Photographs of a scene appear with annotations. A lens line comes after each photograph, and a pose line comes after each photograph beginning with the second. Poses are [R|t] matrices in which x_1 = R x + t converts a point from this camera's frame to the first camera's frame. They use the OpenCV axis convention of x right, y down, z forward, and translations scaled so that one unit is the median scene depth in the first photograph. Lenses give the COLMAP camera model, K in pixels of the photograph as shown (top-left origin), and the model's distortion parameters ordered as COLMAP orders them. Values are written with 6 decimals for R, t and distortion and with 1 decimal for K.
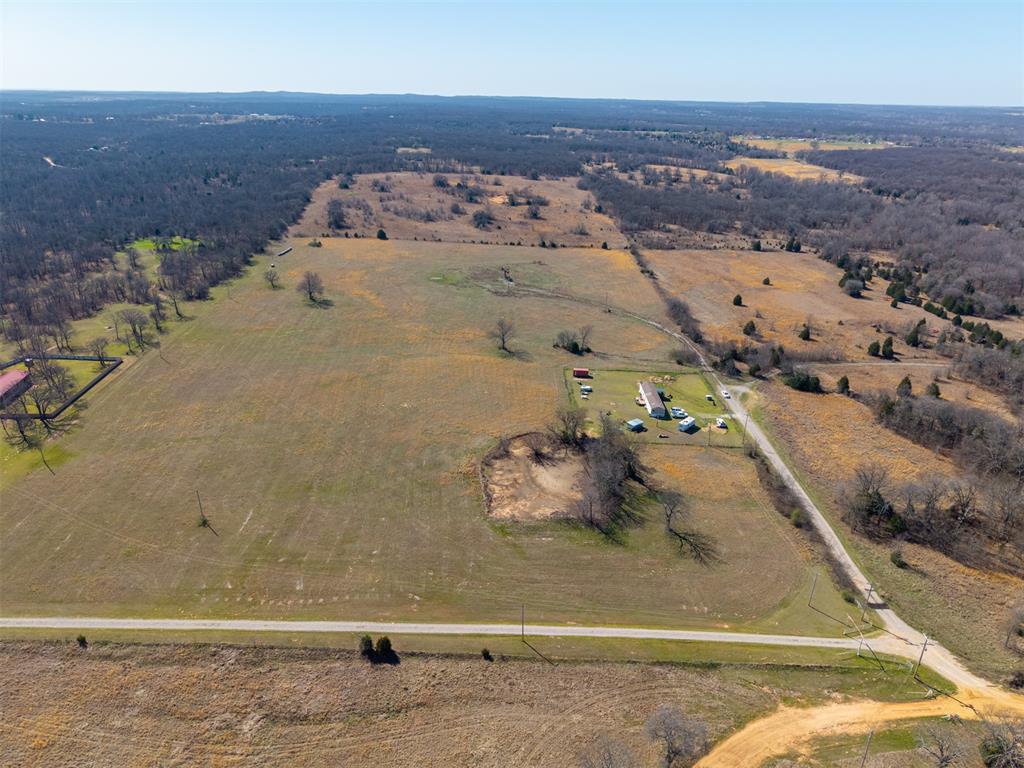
lens RADIAL K [[716.9, 0, 512.0], [0, 716.9, 384.0], [0, 0, 1]] dist [0.003474, -0.000238]
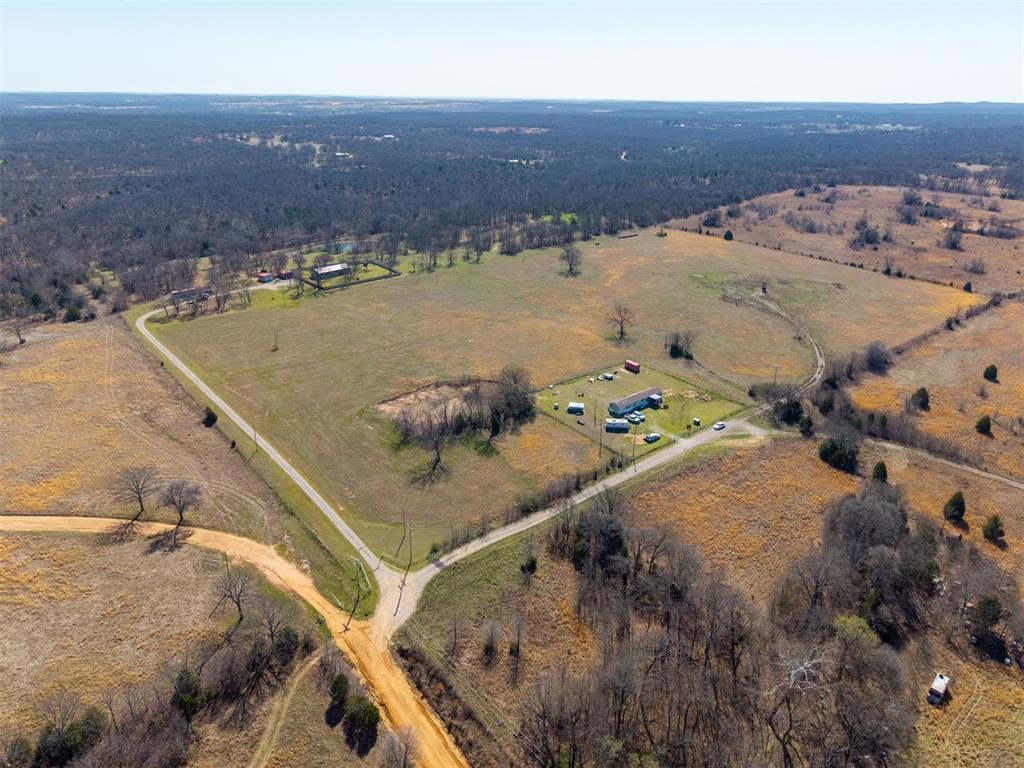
lens RADIAL K [[709.8, 0, 512.0], [0, 709.8, 384.0], [0, 0, 1]] dist [0.050564, -0.087232]
pose [[0.612029, 0.285159, -0.737634, 1.171617], [-0.293930, 0.947934, 0.122579, -0.101802], [0.734184, 0.141791, 0.663980, 0.299918]]
